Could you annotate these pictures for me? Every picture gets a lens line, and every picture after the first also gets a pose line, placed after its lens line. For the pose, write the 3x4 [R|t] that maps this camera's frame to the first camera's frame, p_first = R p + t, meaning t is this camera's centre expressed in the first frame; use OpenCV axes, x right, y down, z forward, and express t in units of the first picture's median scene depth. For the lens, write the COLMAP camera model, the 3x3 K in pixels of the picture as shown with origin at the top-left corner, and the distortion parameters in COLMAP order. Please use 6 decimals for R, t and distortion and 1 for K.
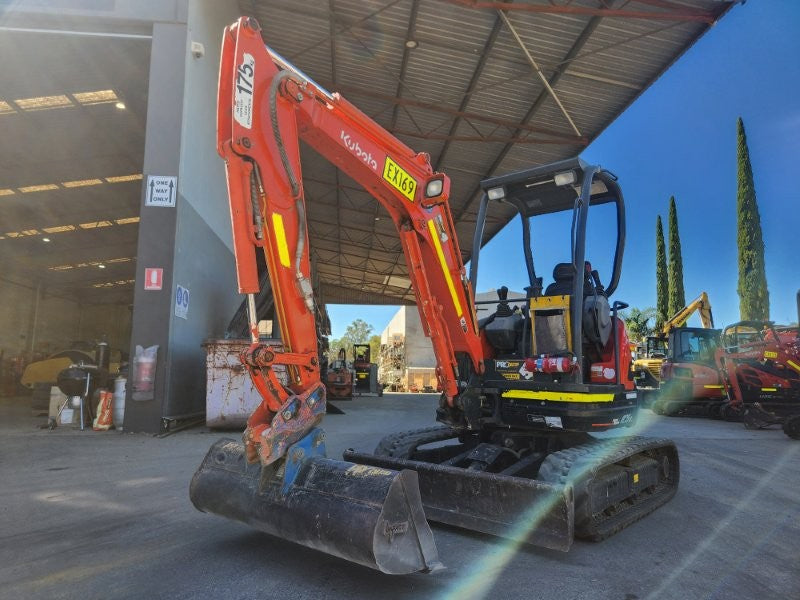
lens RADIAL K [[542.9, 0, 387.1], [0, 542.9, 300.0], [0, 0, 1]] dist [0.062715, -0.058930]
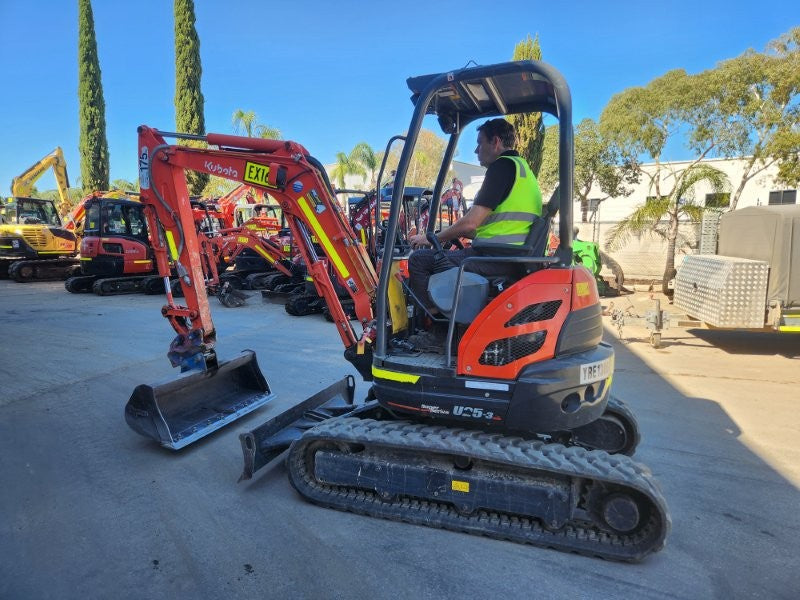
lens RADIAL K [[537.3, 0, 403.9], [0, 537.3, 298.2], [0, 0, 1]] dist [0.072312, -0.062751]
pose [[0.354300, -0.123874, 0.926891, -0.094761], [-0.134482, 0.974135, 0.181593, -0.012313], [-0.925411, -0.188989, 0.328477, 0.127933]]
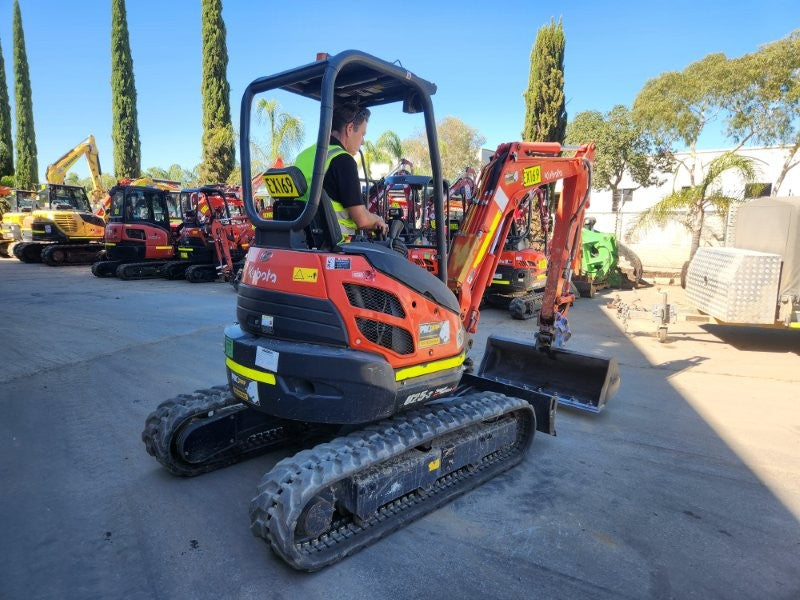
lens RADIAL K [[537.8, 0, 399.6], [0, 537.8, 300.2], [0, 0, 1]] dist [0.070843, -0.062372]
pose [[0.412274, -0.138426, 0.900482, -0.089034], [-0.139457, 0.967153, 0.212524, -0.014300], [-0.900323, -0.213197, 0.379427, 0.112920]]
